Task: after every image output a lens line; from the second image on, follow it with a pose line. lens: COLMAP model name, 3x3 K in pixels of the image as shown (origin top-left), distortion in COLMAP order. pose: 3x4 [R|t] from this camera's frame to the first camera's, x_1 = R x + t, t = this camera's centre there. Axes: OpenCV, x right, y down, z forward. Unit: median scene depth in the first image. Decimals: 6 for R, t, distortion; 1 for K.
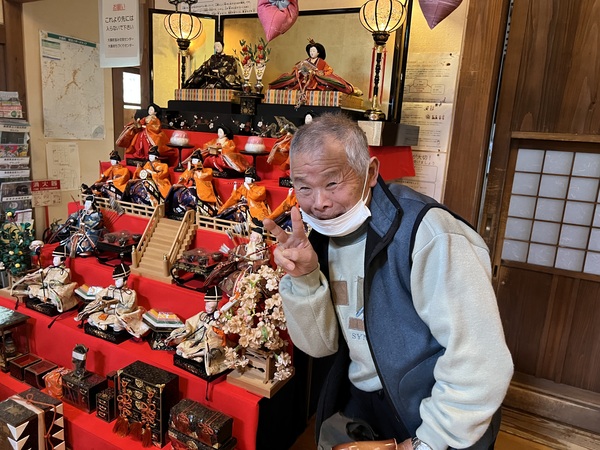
lens RADIAL K [[453.2, 0, 297.2], [0, 453.2, 228.9], [0, 0, 1]] dist [0.020825, -0.018240]
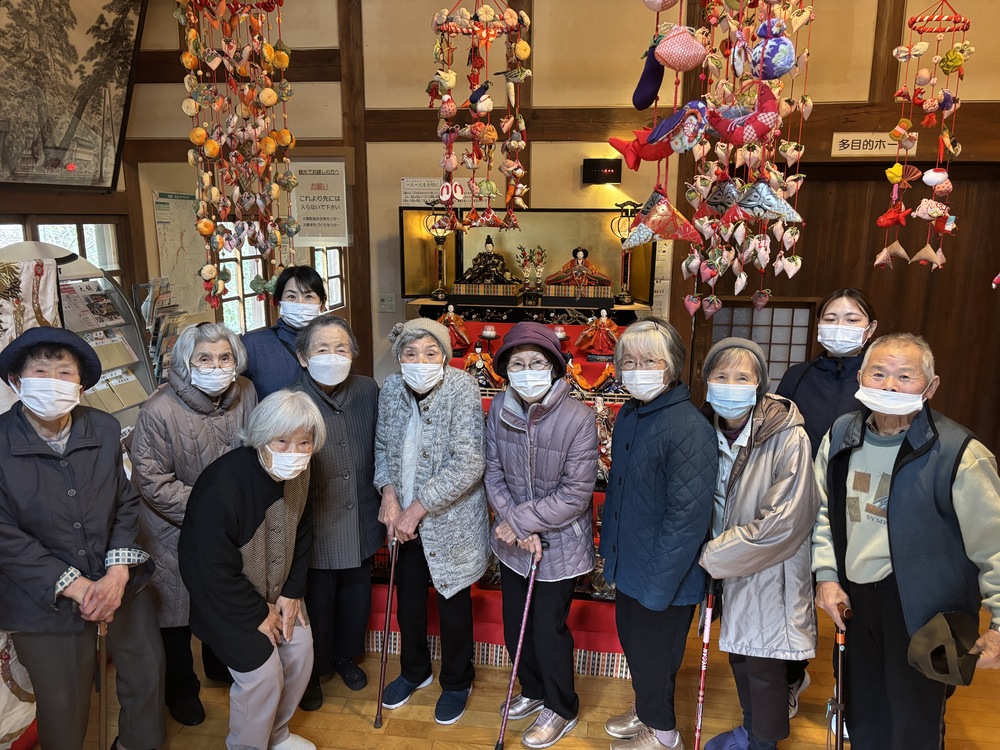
lens RADIAL K [[753.2, 0, 500.1], [0, 753.2, 384.6], [0, 0, 1]] dist [0.033451, -0.017687]
pose [[0.934752, -0.127307, 0.331711, -0.911297], [0.123129, 0.991819, 0.033674, -0.118160], [-0.333285, 0.009366, 0.942780, -0.923642]]
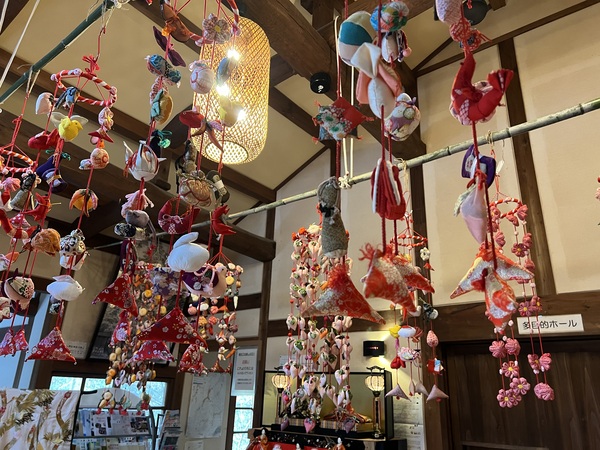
lens RADIAL K [[453.2, 0, 303.5], [0, 453.2, 220.5], [0, 0, 1]] dist [0.020825, -0.018240]
pose [[0.985342, -0.083126, -0.148968, 0.218313], [-0.015097, 0.827330, -0.561514, 0.082746], [0.169922, 0.555532, 0.813948, -1.081918]]
